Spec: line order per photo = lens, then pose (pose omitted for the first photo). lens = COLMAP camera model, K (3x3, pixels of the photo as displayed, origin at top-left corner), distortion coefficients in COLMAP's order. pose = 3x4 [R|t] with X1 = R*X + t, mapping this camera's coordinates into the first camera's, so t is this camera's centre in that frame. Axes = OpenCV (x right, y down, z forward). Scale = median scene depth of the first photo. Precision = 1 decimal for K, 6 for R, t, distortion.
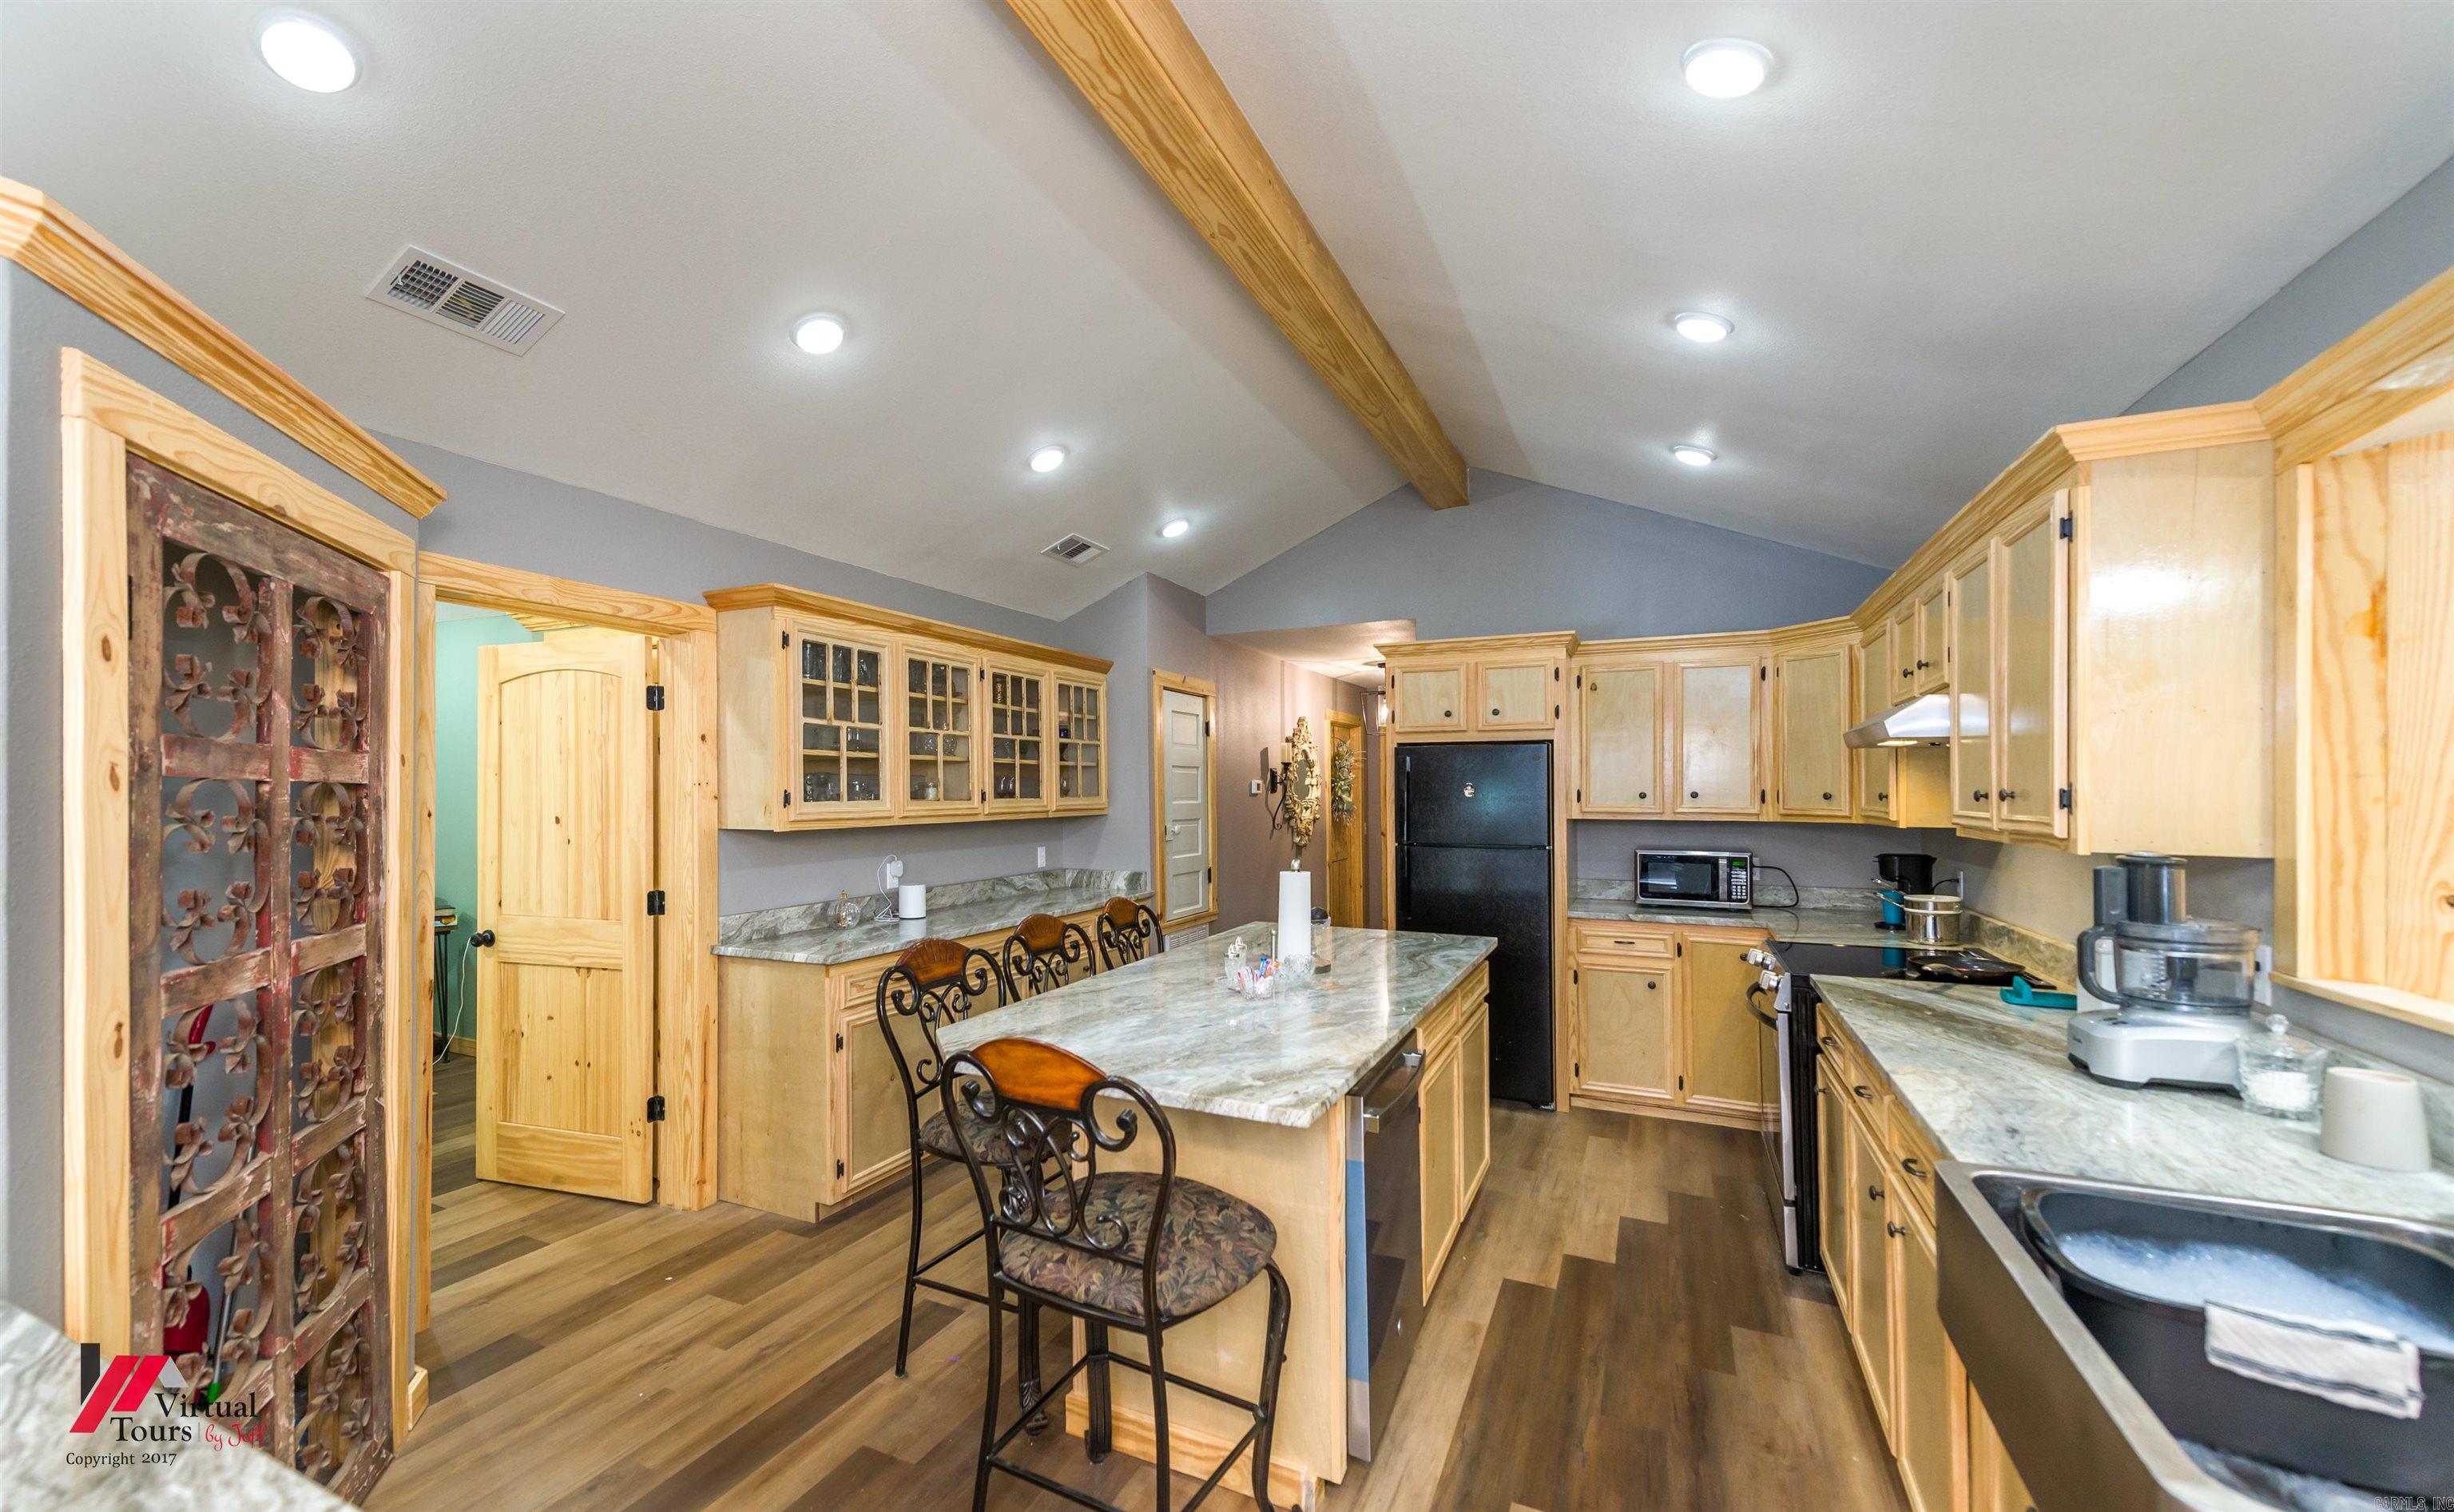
lens RADIAL K [[972.8, 0, 1183.9], [0, 972.8, 803.8], [0, 0, 1]] dist [0.002502, -0.000189]
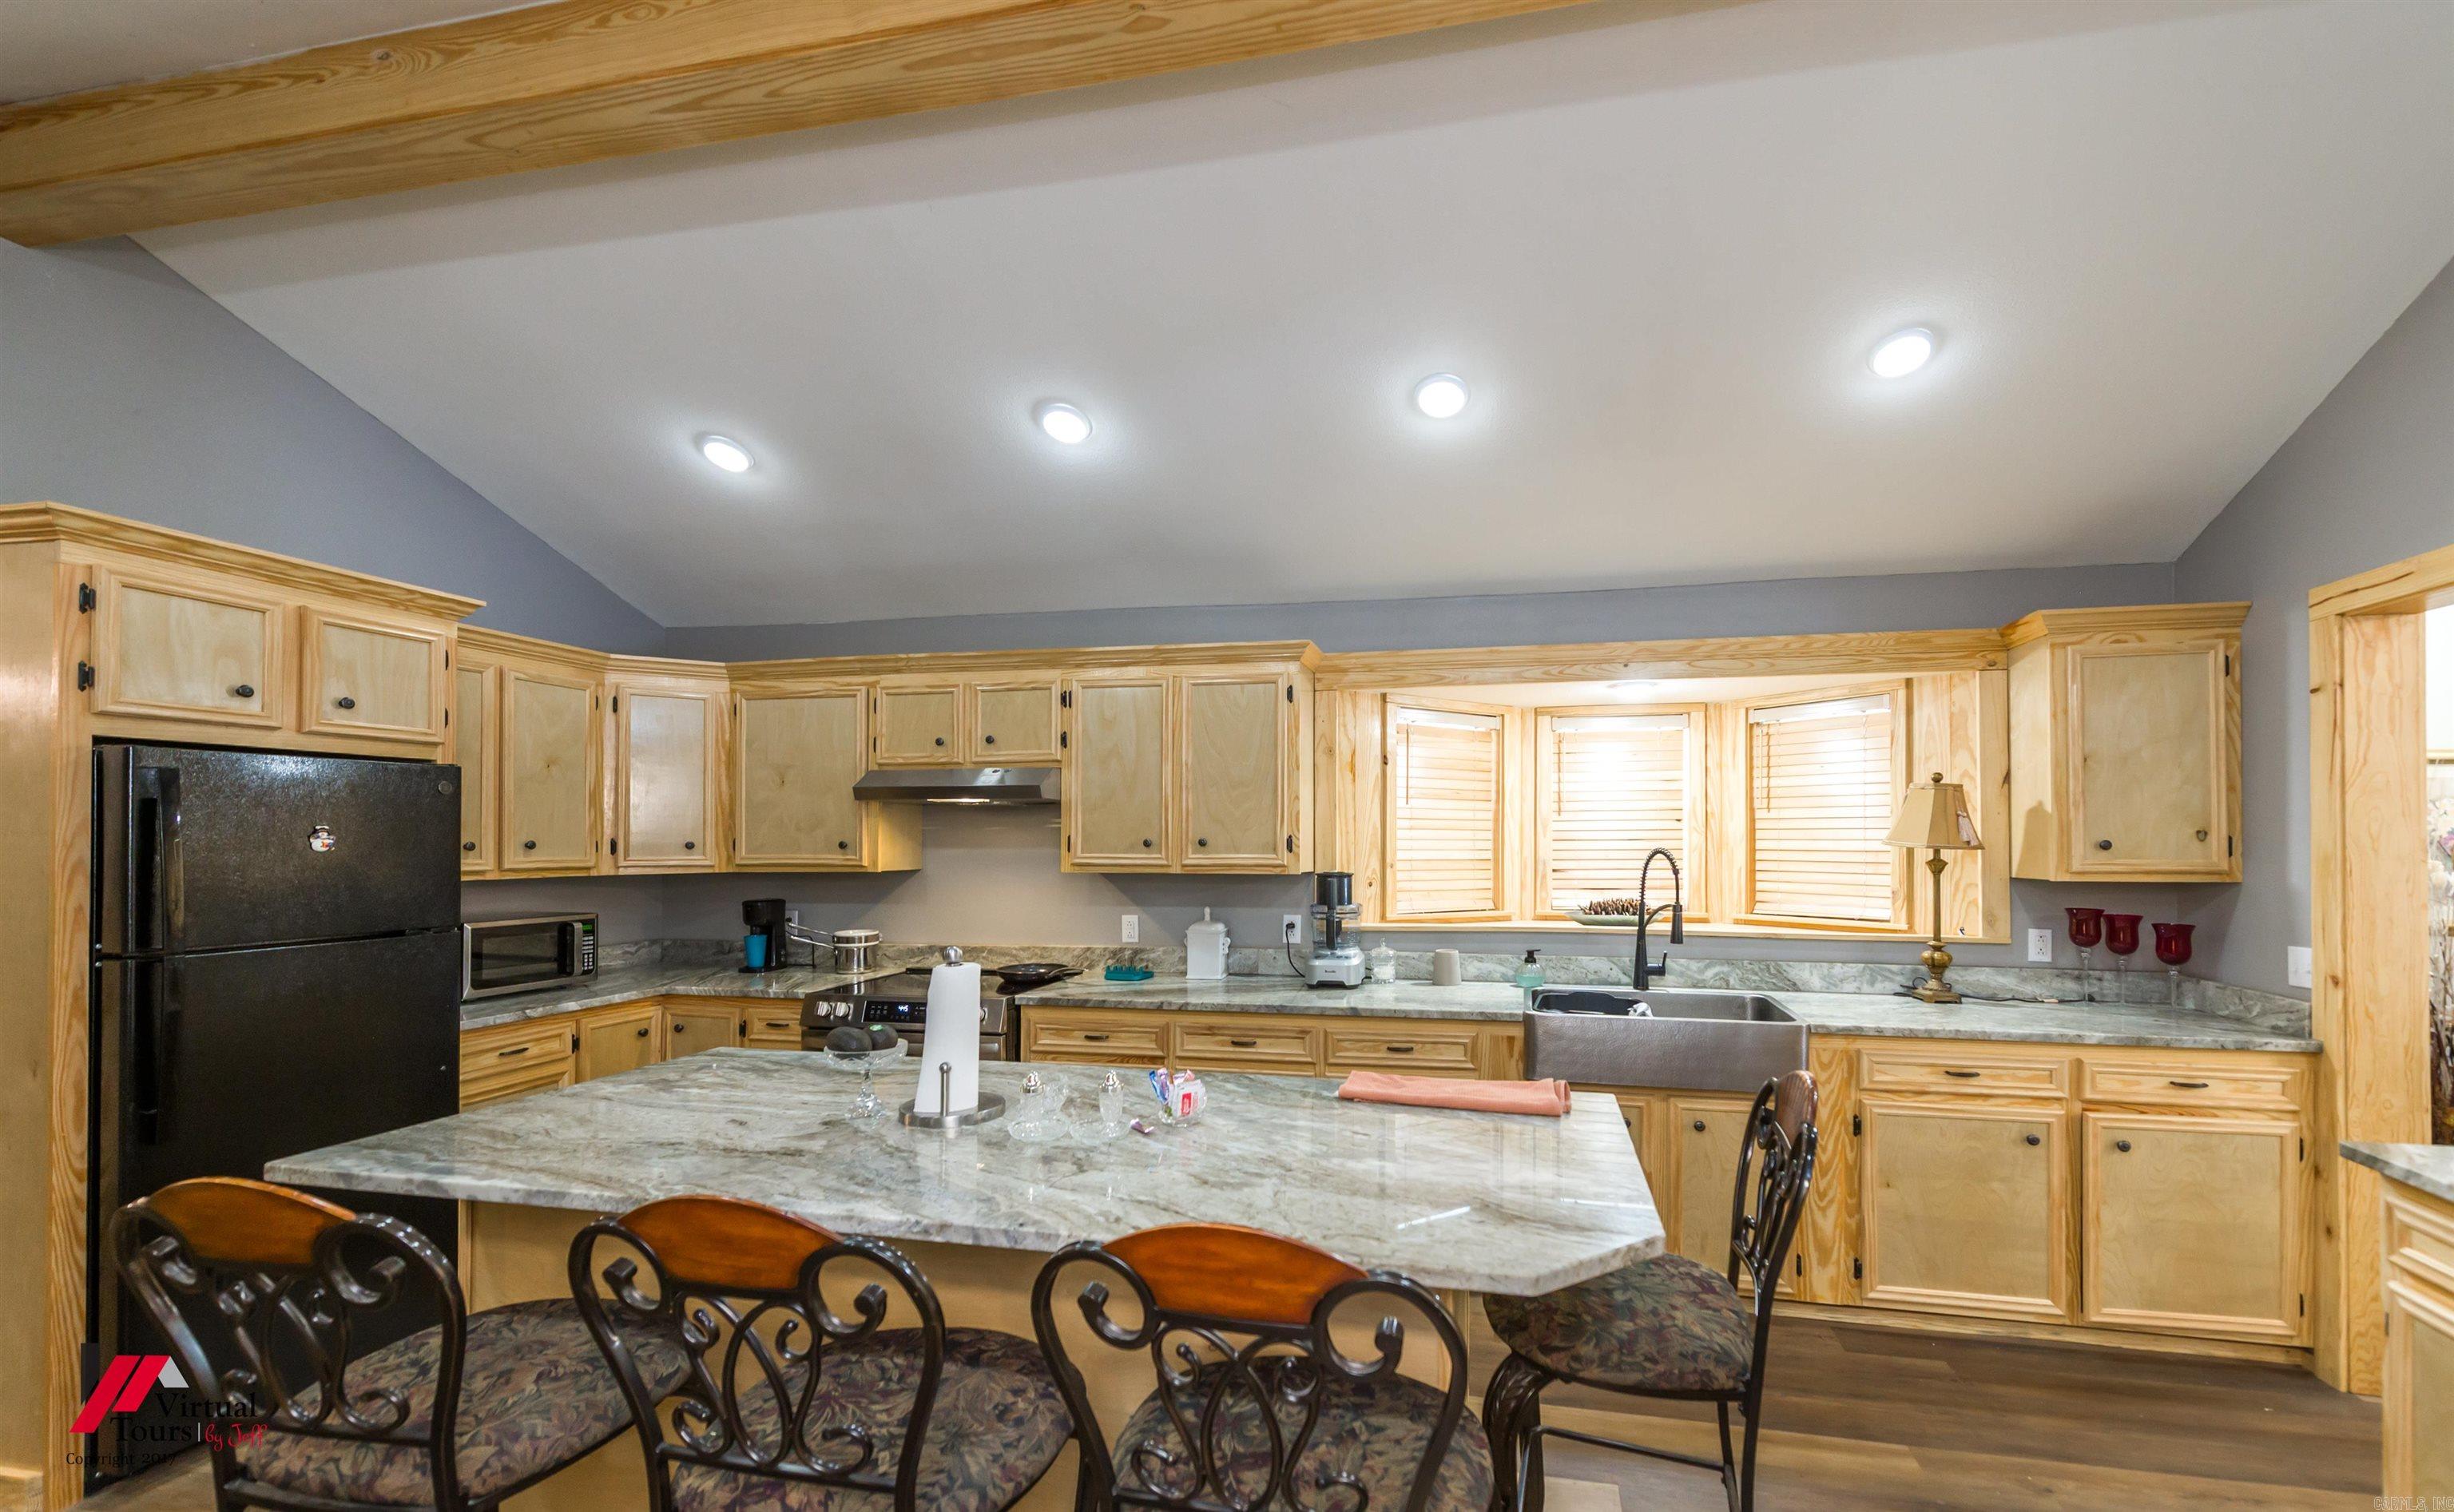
lens RADIAL K [[998.2, 0, 1229.3], [0, 998.2, 831.4], [0, 0, 1]] dist [0.001086, 0.000100]
pose [[-0.192417, 0.009996, 0.981262, -0.372867], [0.013514, 0.999880, -0.007536, -0.006553], [-0.981220, 0.011811, -0.192529, 0.615372]]
